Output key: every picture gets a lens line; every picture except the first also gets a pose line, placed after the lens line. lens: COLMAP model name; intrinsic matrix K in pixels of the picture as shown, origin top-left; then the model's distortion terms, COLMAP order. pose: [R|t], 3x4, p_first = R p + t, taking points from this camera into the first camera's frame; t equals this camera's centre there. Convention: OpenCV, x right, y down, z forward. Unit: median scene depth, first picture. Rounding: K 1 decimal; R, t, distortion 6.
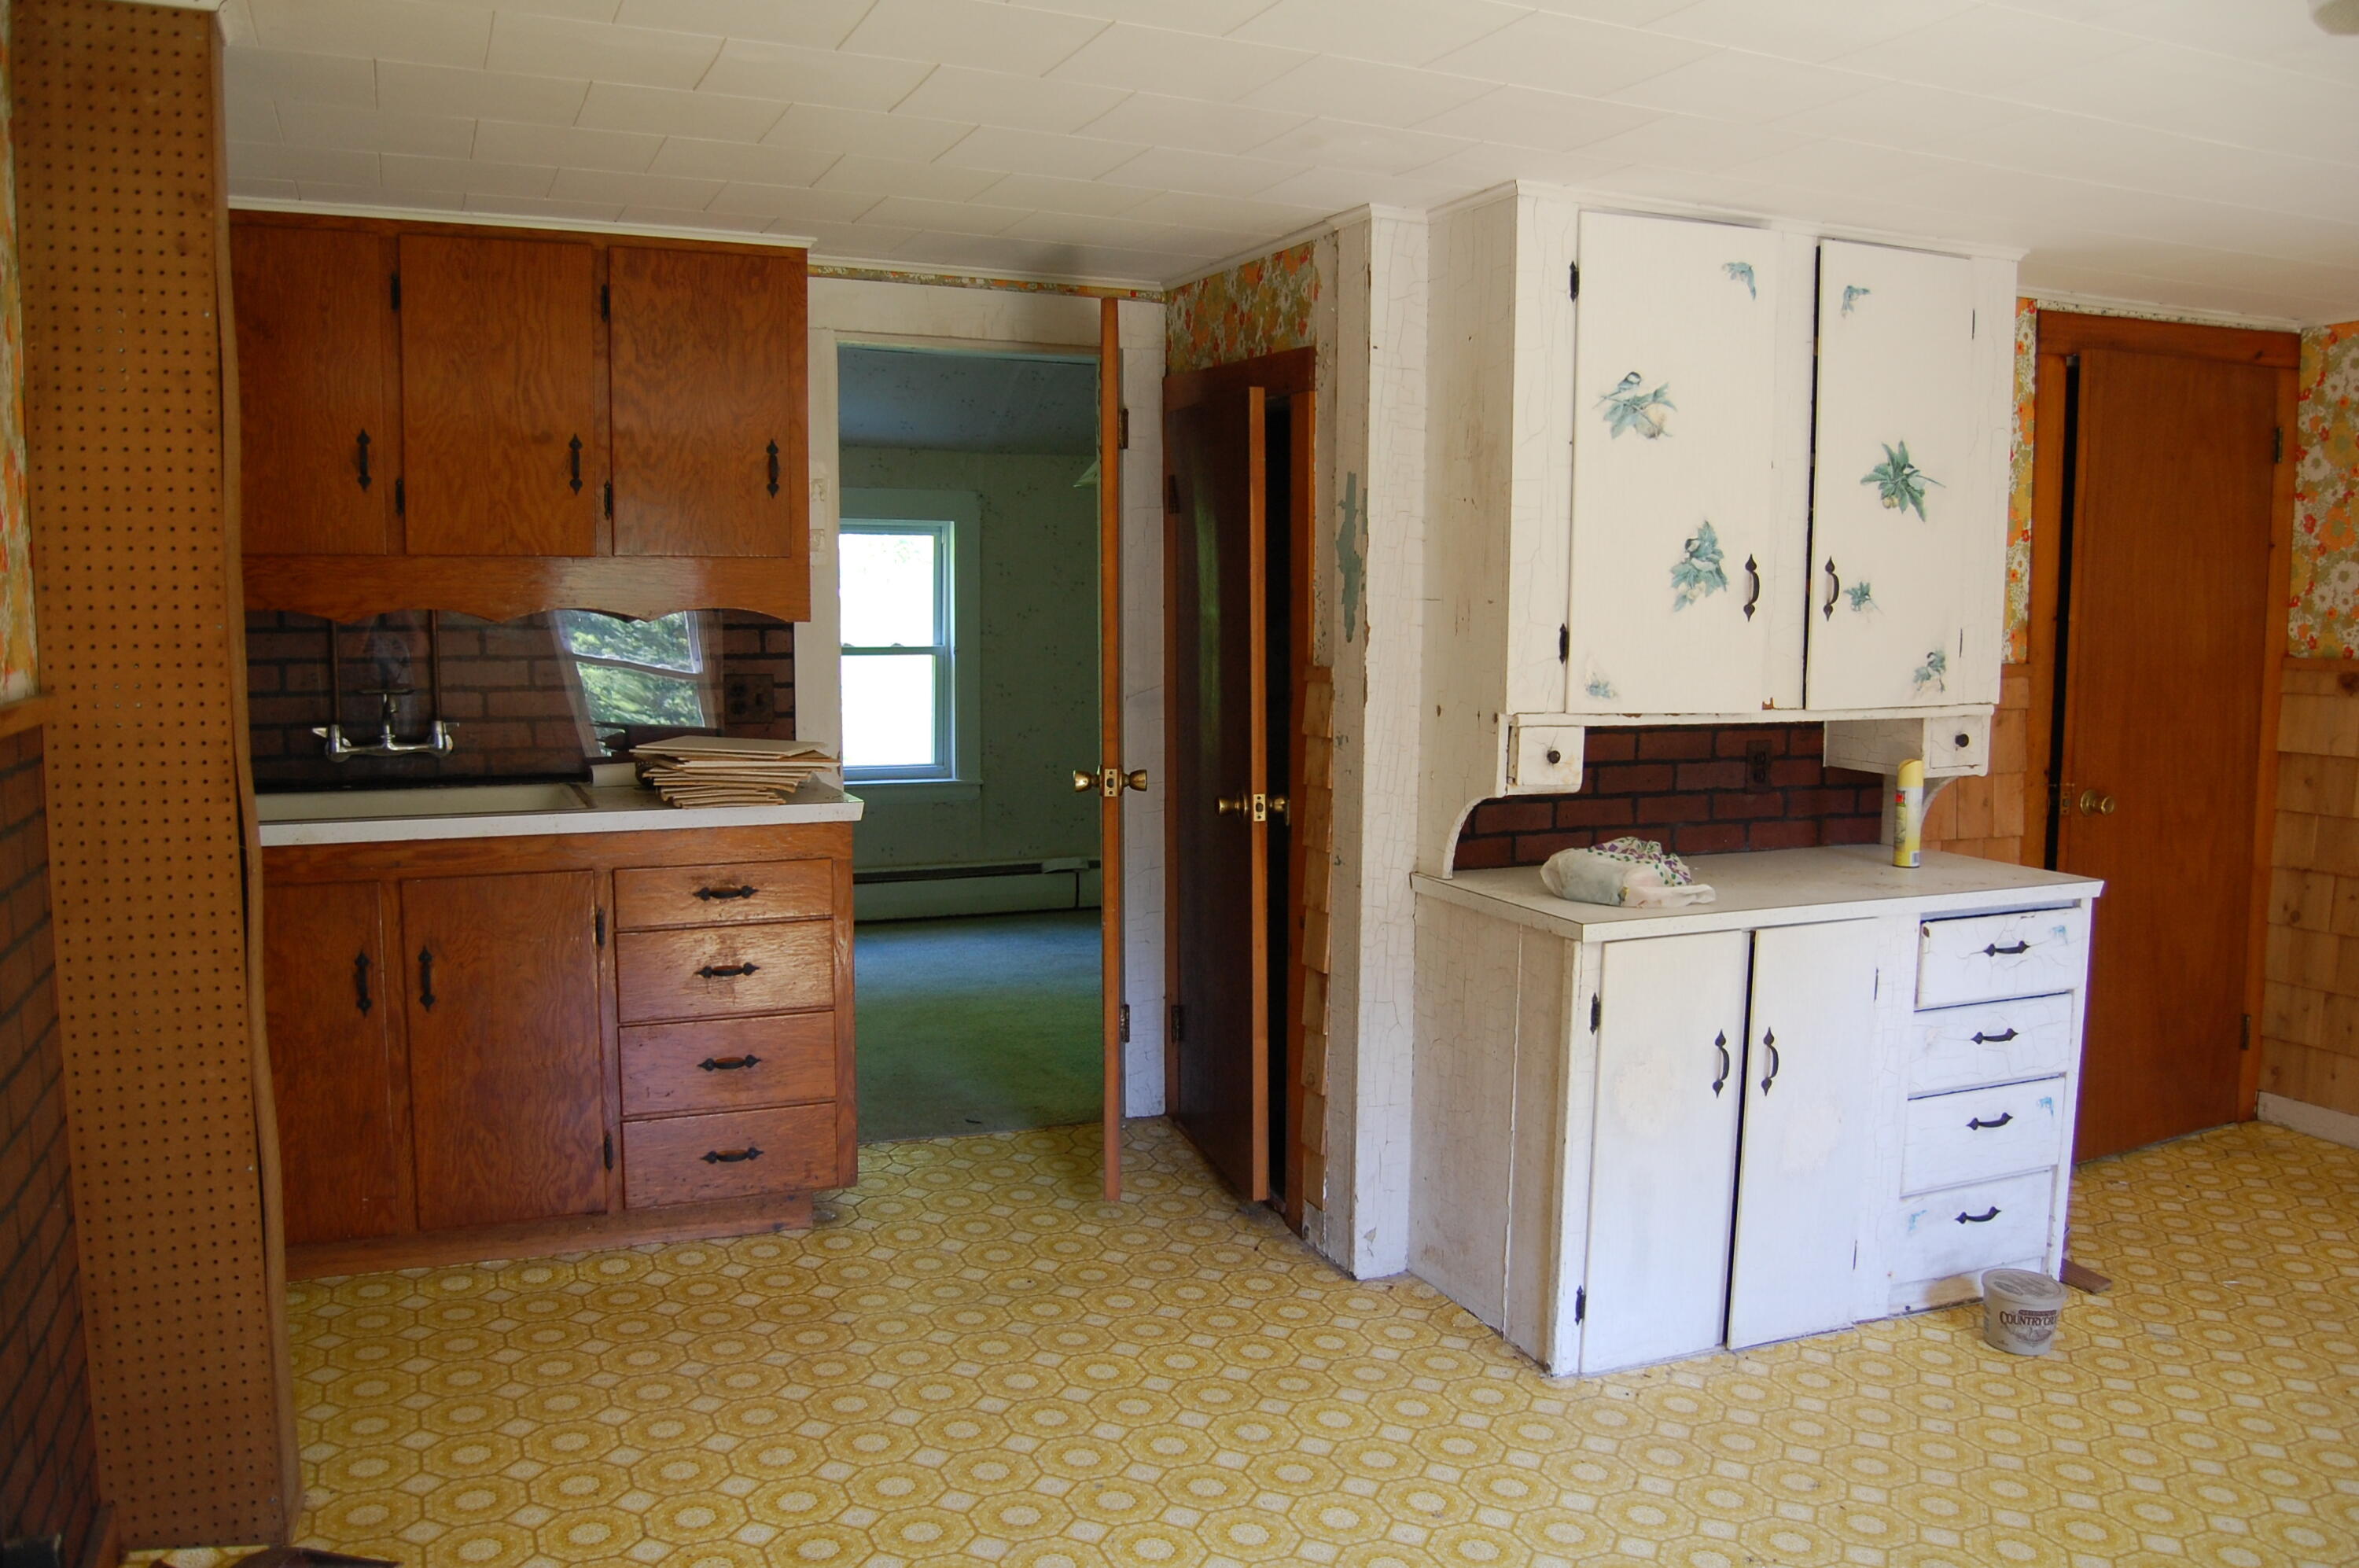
lens RADIAL K [[1855.7, 0, 1178.9], [0, 1855.7, 792.9], [0, 0, 1]] dist [-0.097398, 0.044854]
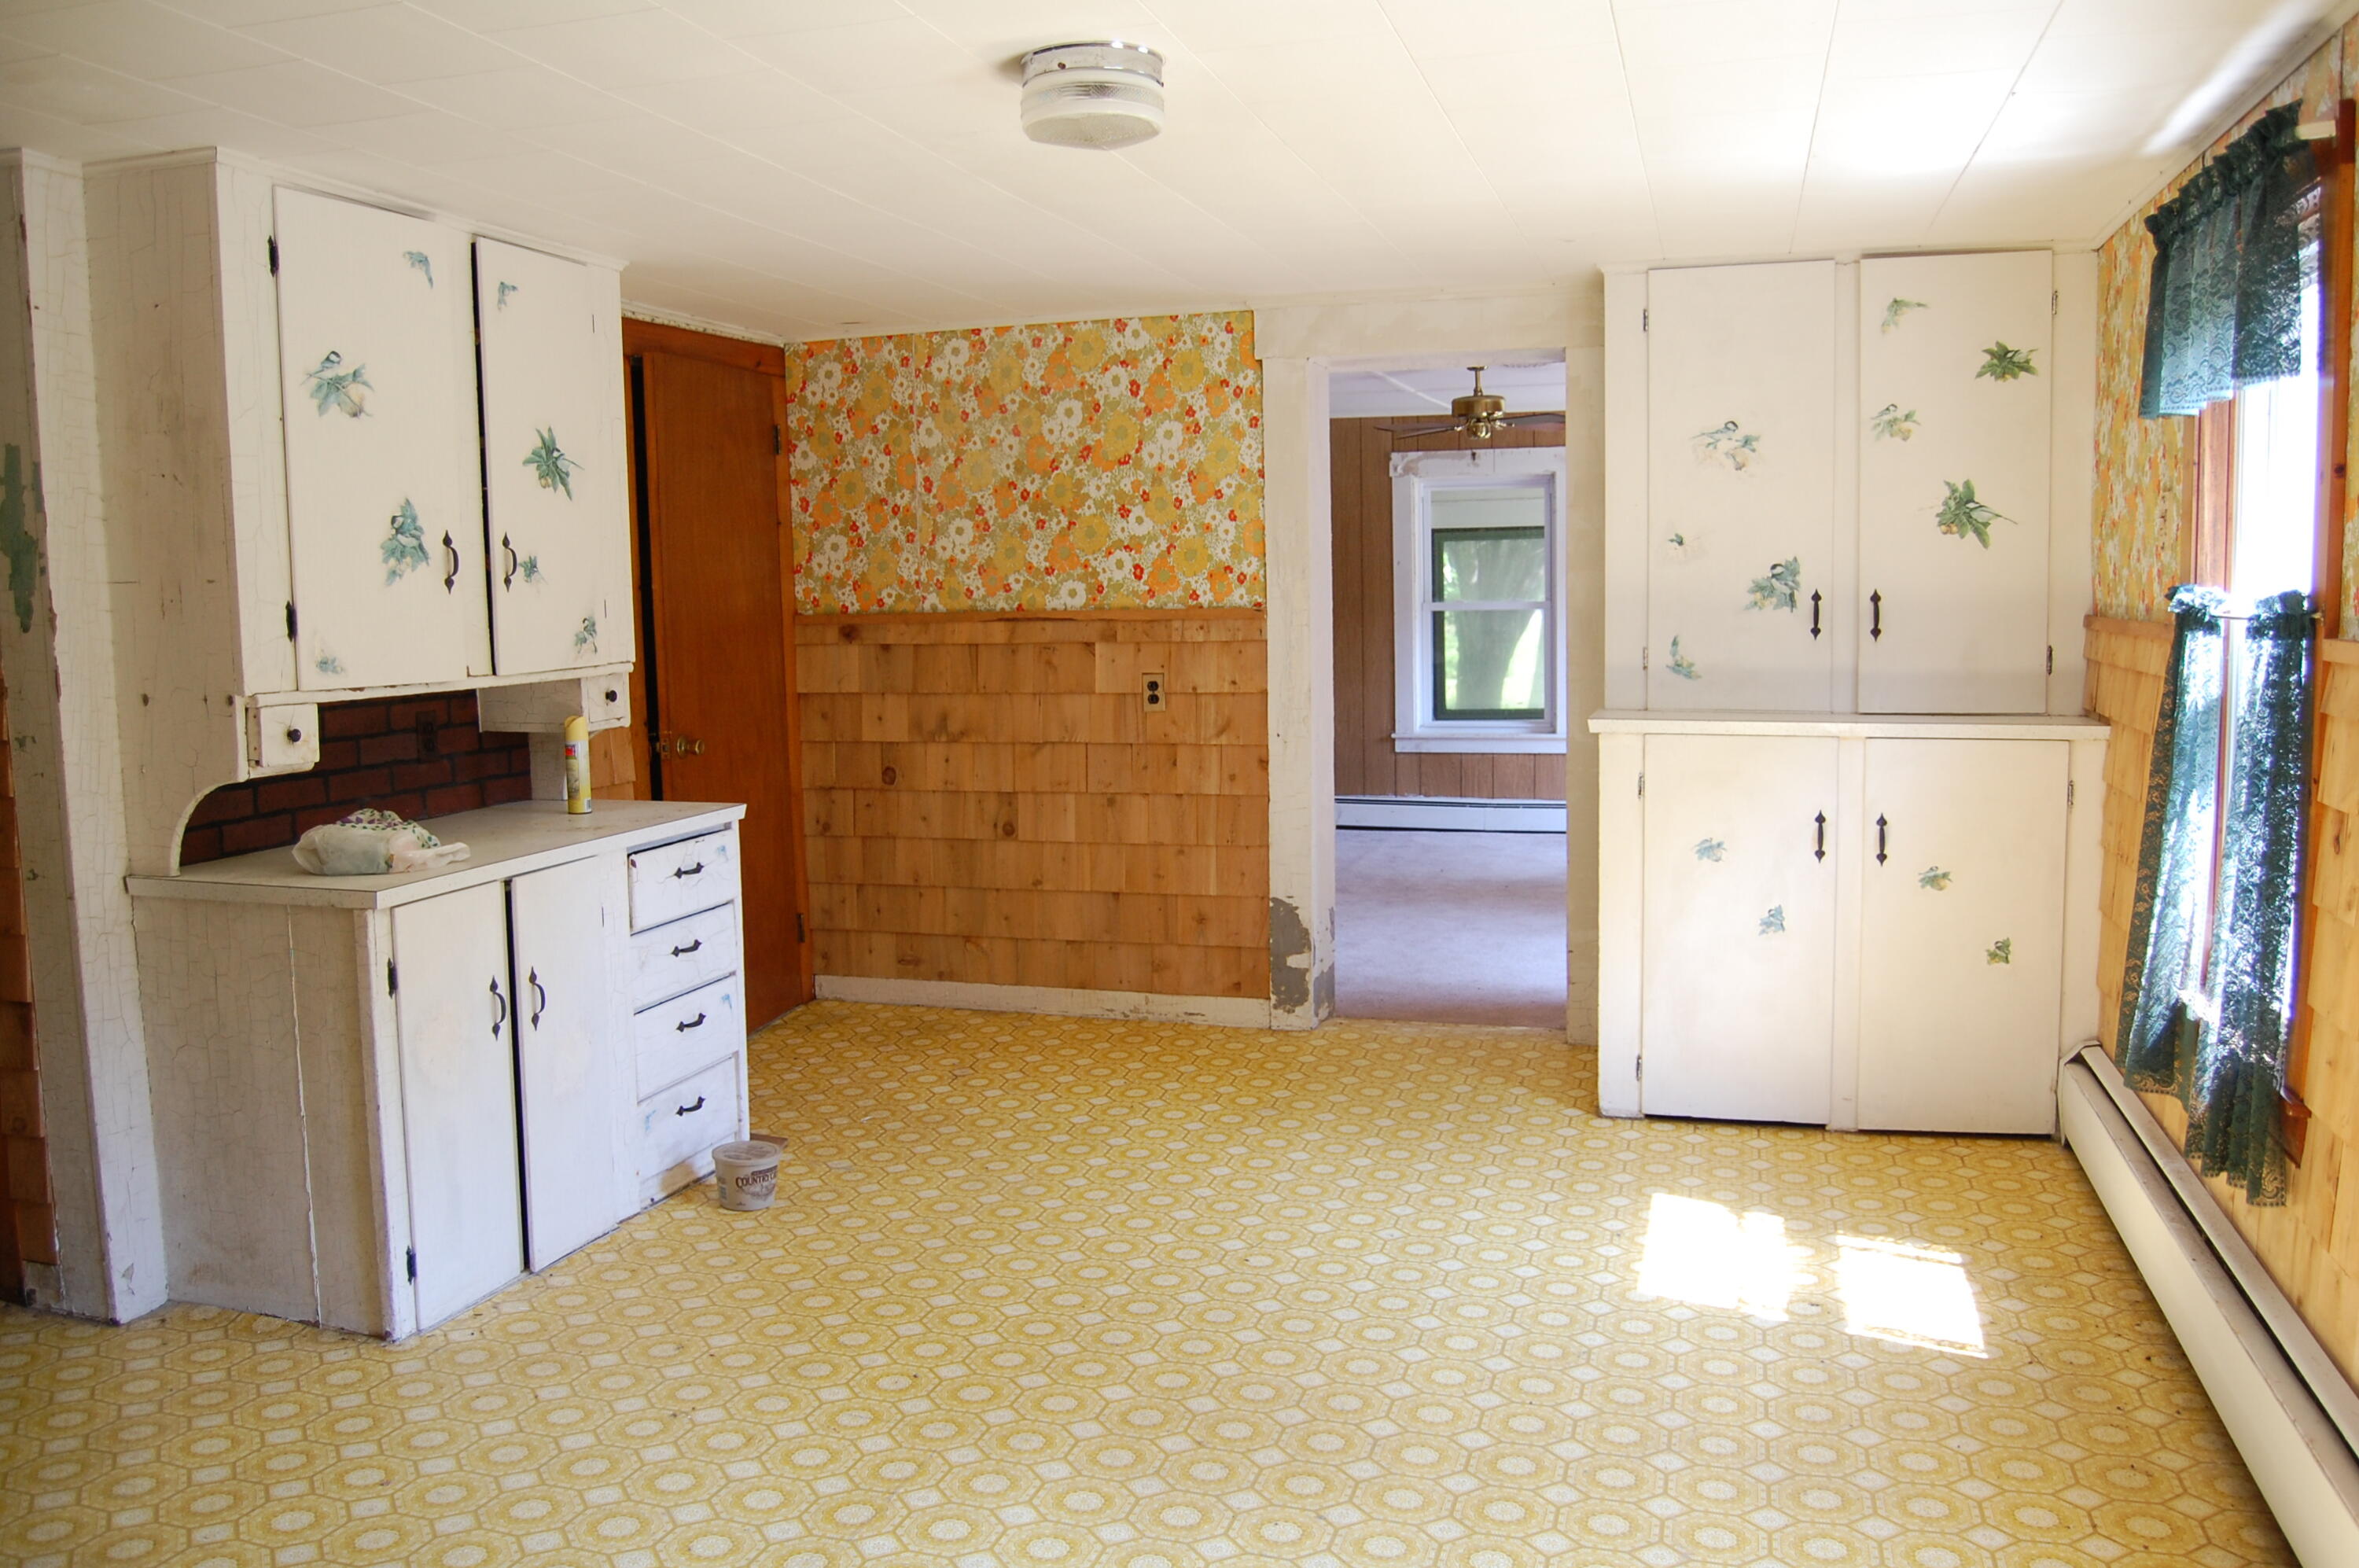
lens RADIAL K [[1855.7, 0, 1178.9], [0, 1855.7, 792.9], [0, 0, 1]] dist [-0.097398, 0.044854]
pose [[0.641212, -0.103134, 0.760402, -0.227110], [0.101723, 0.993606, 0.048985, 0.011207], [-0.760592, 0.045940, 0.647603, 0.007030]]
